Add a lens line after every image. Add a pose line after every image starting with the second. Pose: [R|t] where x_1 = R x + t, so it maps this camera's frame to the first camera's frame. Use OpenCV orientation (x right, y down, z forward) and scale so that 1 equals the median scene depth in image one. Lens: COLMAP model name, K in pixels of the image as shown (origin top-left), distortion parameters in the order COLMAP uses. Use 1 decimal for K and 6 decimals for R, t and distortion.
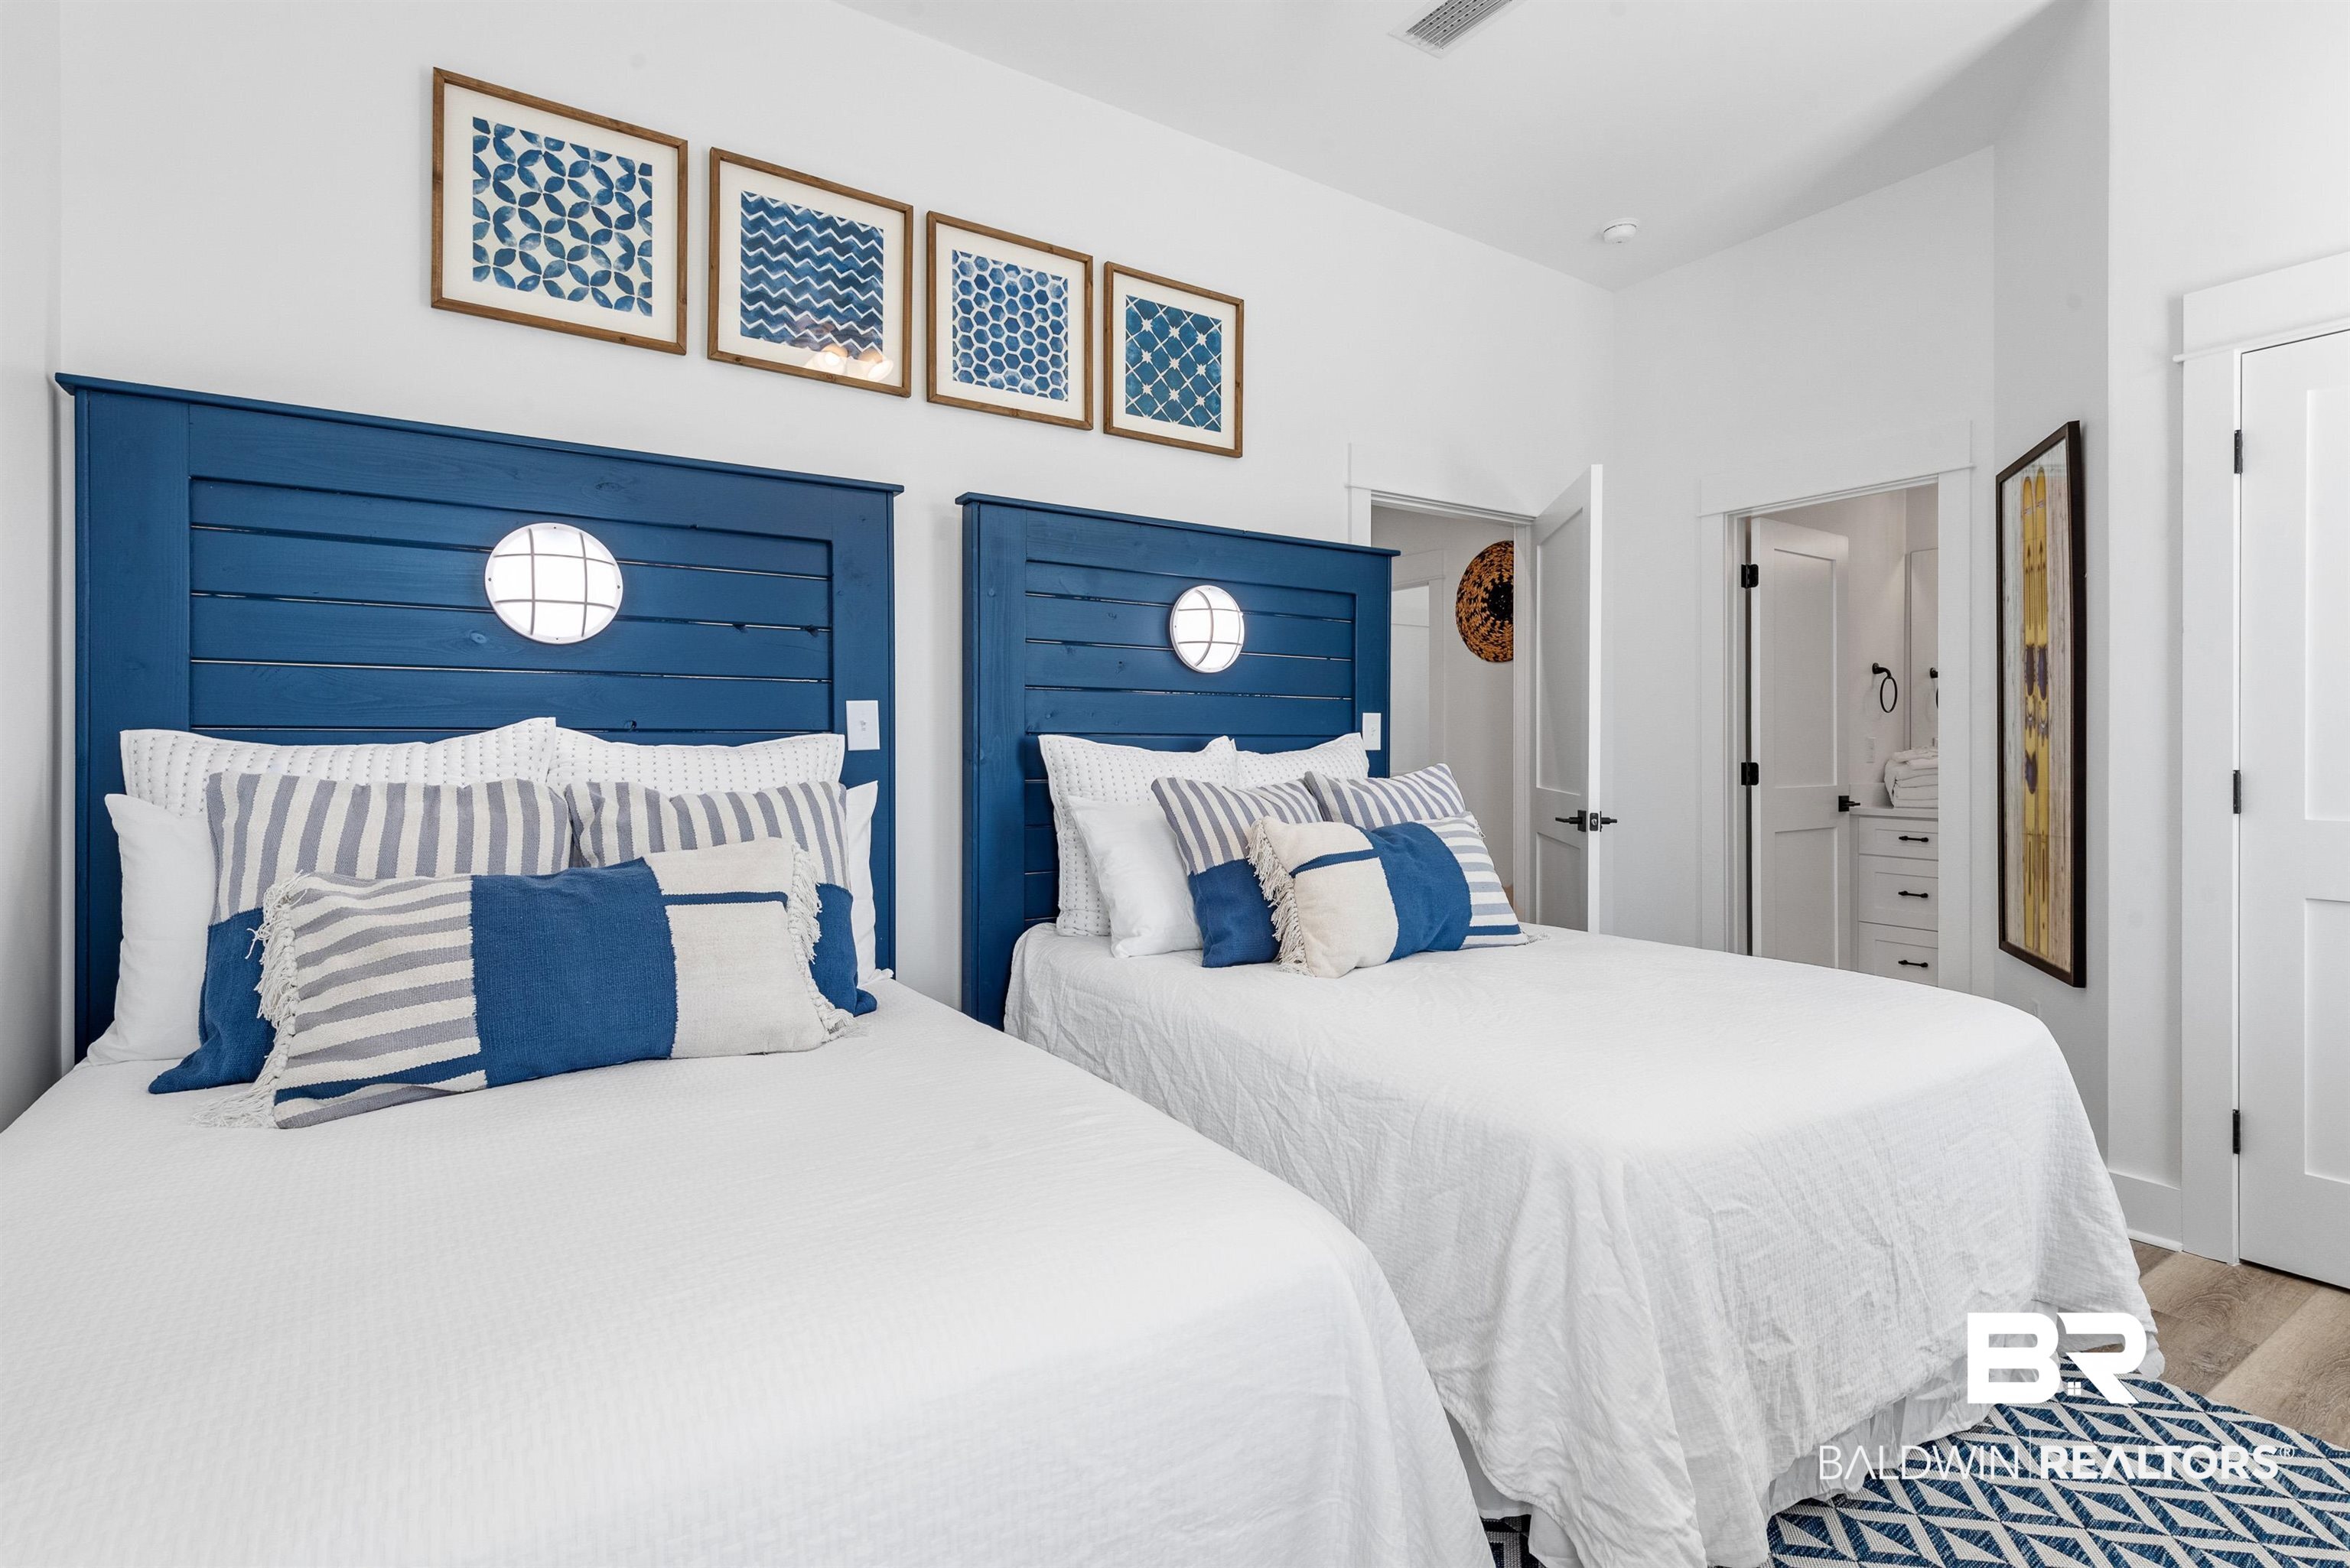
lens RADIAL K [[1094.5, 0, 1159.0], [0, 1094.5, 768.4], [0, 0, 1]] dist [0.000417, -0.003642]
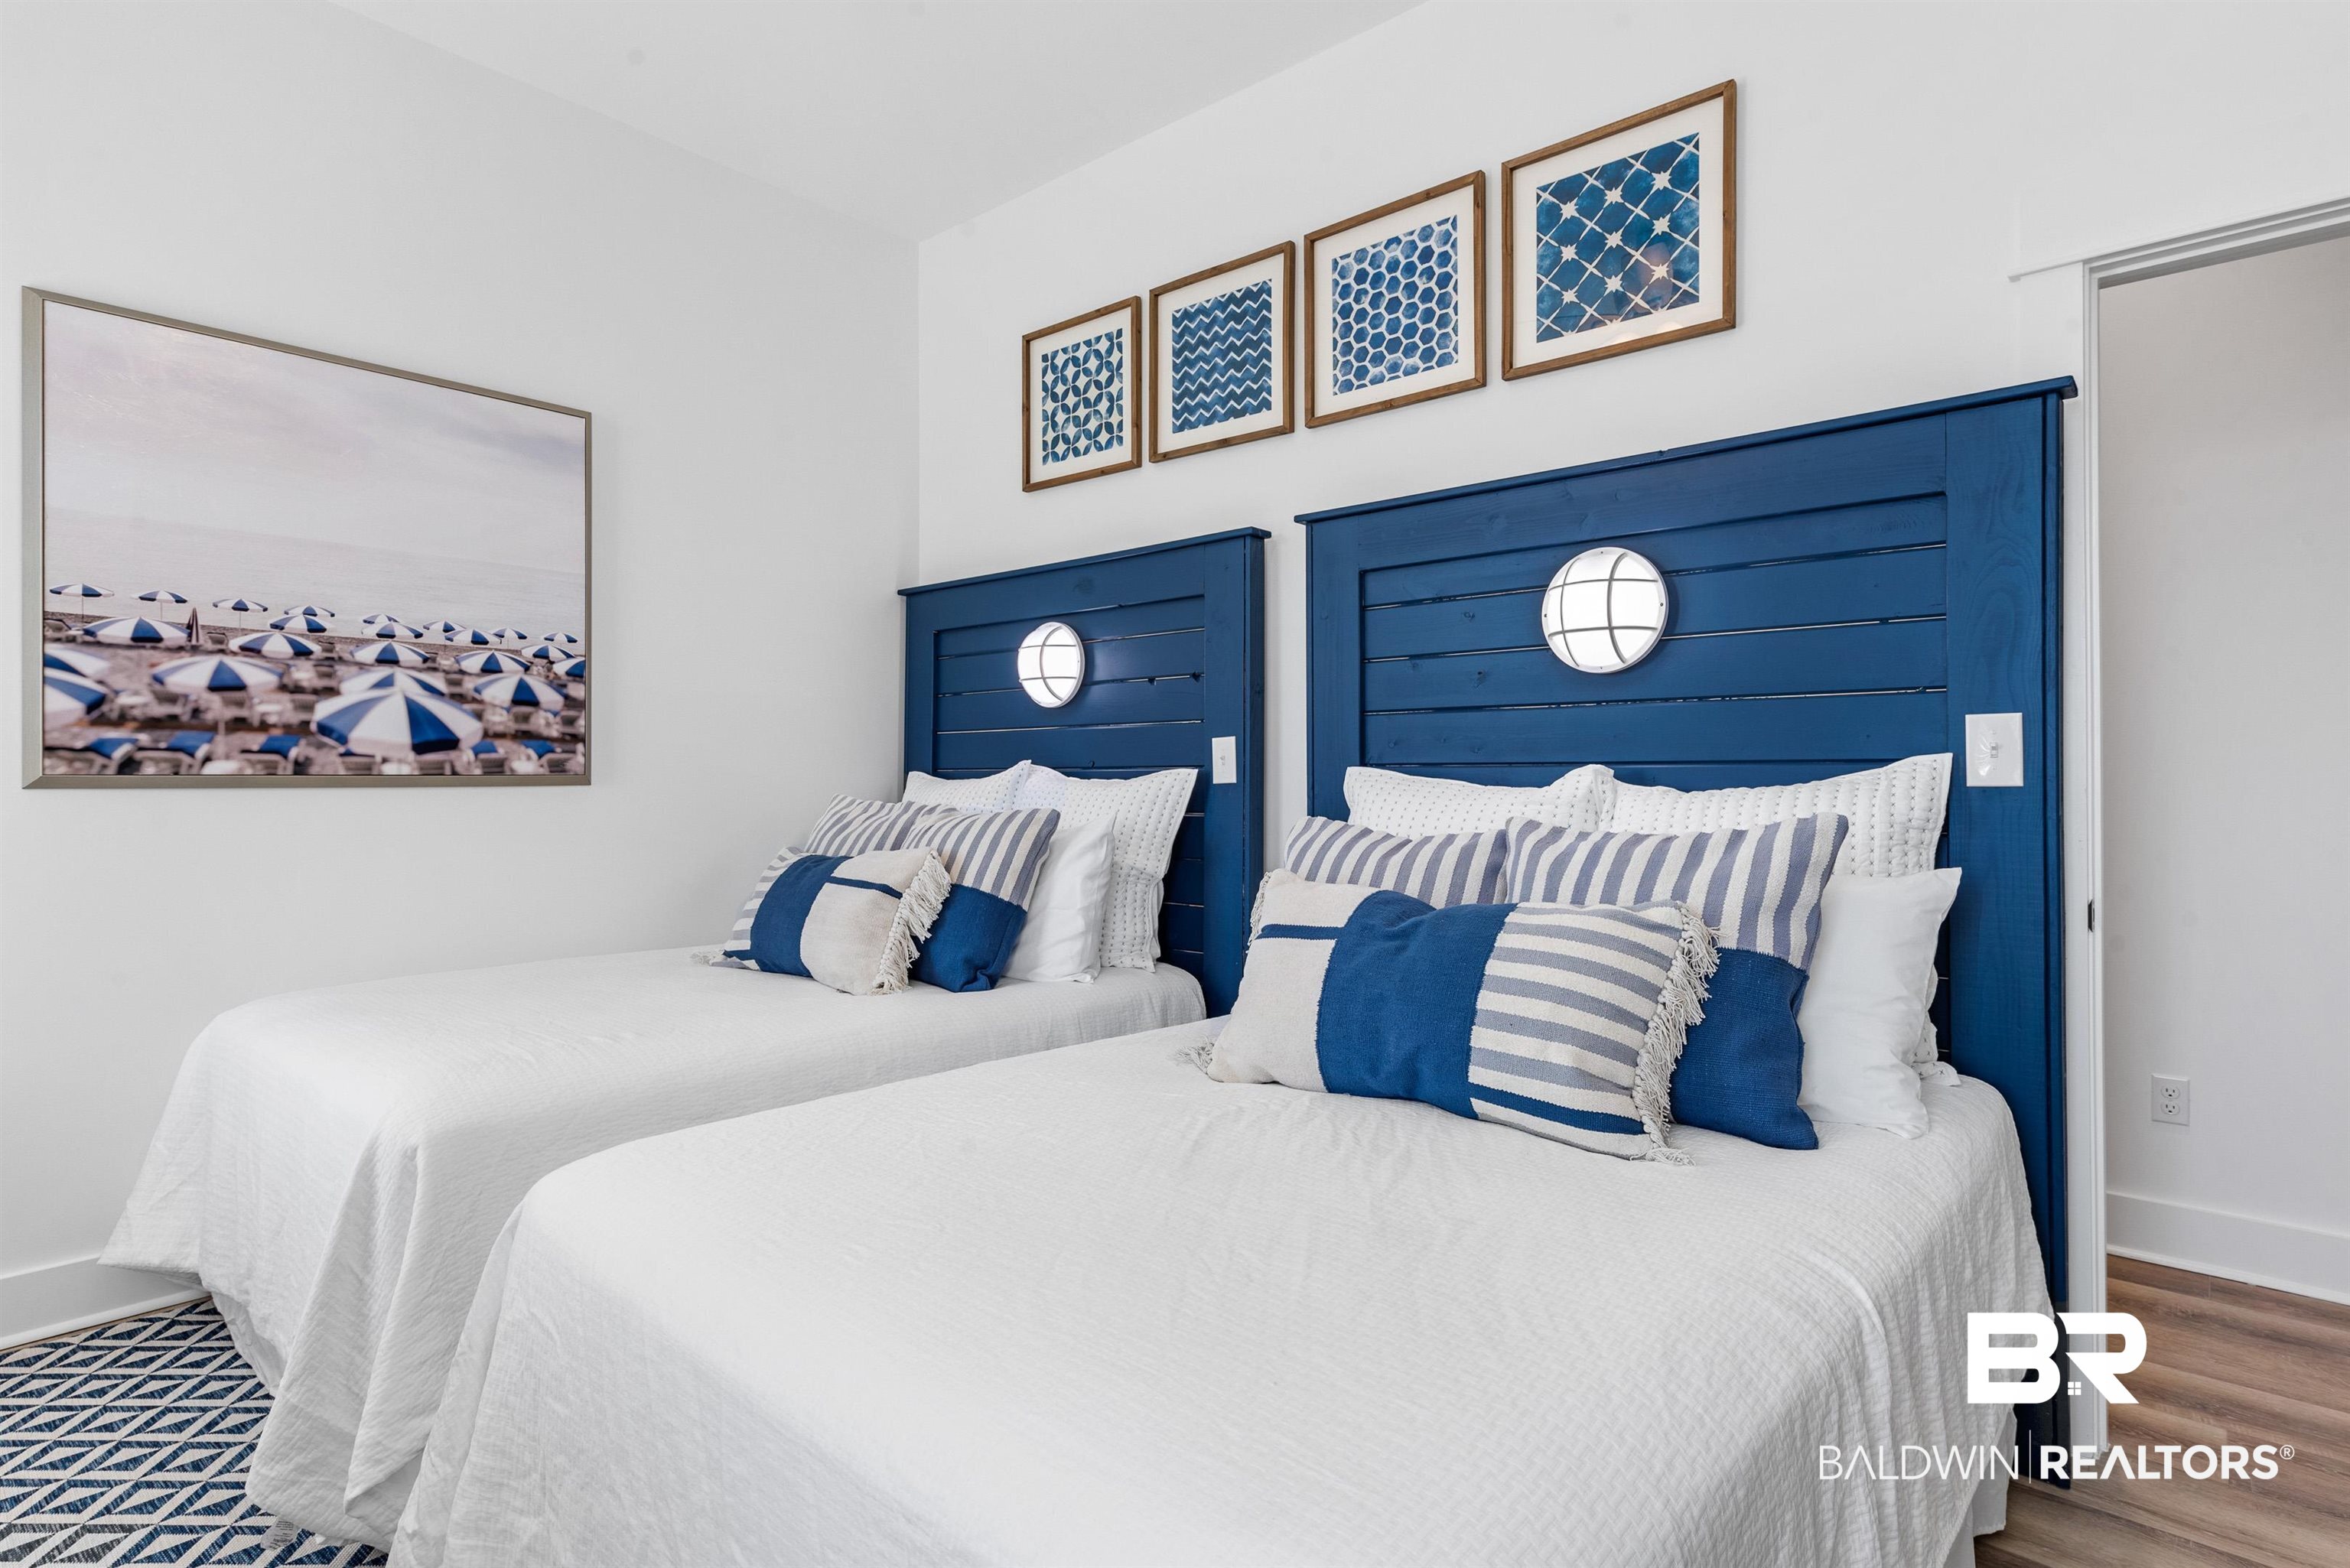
lens RADIAL K [[1201.5, 0, 1163.6], [0, 1201.5, 781.1], [0, 0, 1]] dist [-0.001906, -0.001019]
pose [[0.260410, 0.008656, -0.965459, 0.793235], [-0.005743, 0.999956, 0.007416, -0.025000], [0.965481, 0.003613, 0.260448, 0.587732]]
